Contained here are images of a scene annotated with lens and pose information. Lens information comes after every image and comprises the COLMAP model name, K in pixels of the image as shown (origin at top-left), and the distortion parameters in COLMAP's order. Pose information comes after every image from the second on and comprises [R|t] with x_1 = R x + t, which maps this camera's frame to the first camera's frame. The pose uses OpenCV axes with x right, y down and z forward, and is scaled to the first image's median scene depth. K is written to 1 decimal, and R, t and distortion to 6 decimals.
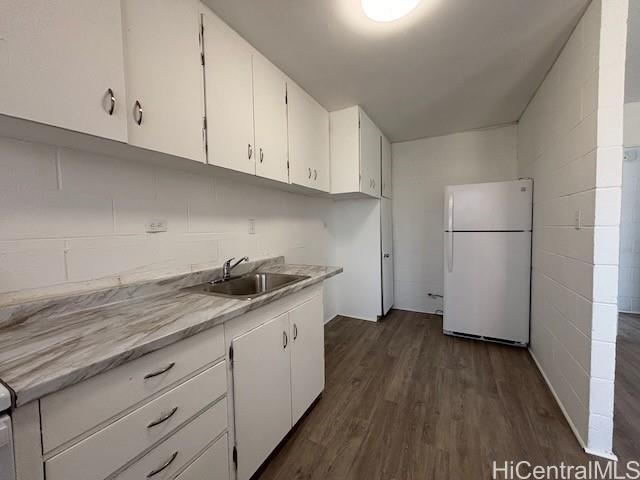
lens RADIAL K [[258.0, 0, 319.2], [0, 258.0, 239.1], [0, 0, 1]] dist [0.002881, 0.000301]
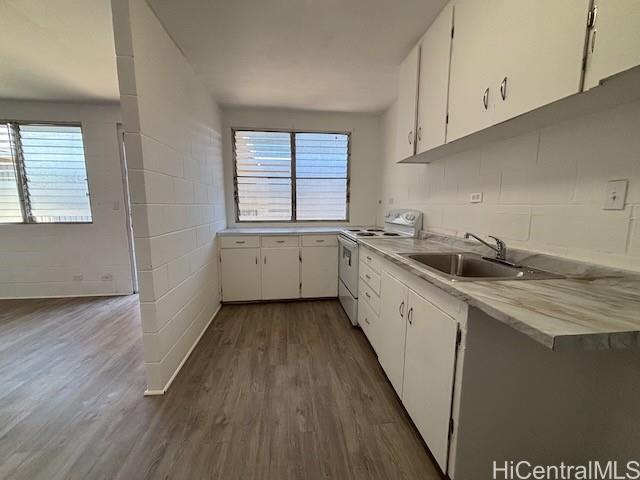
lens RADIAL K [[254.9, 0, 320.0], [0, 254.9, 240.0], [0, 0, 1]] dist [-0.001996, -0.000280]
pose [[-0.811016, 0.087643, -0.578422, 0.666337], [-0.024004, 0.982897, 0.182585, -0.053956], [0.584531, 0.161964, -0.795041, 1.499656]]
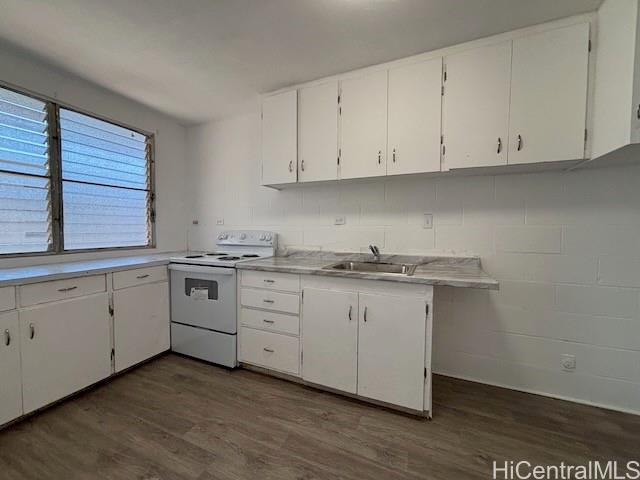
lens RADIAL K [[258.0, 0, 319.2], [0, 258.0, 239.1], [0, 0, 1]] dist [0.002881, 0.000301]
pose [[0.084416, 0.052773, -0.995032, 0.992199], [-0.055735, 0.997283, 0.048164, -0.004628], [0.994871, 0.051392, 0.087128, 0.700850]]
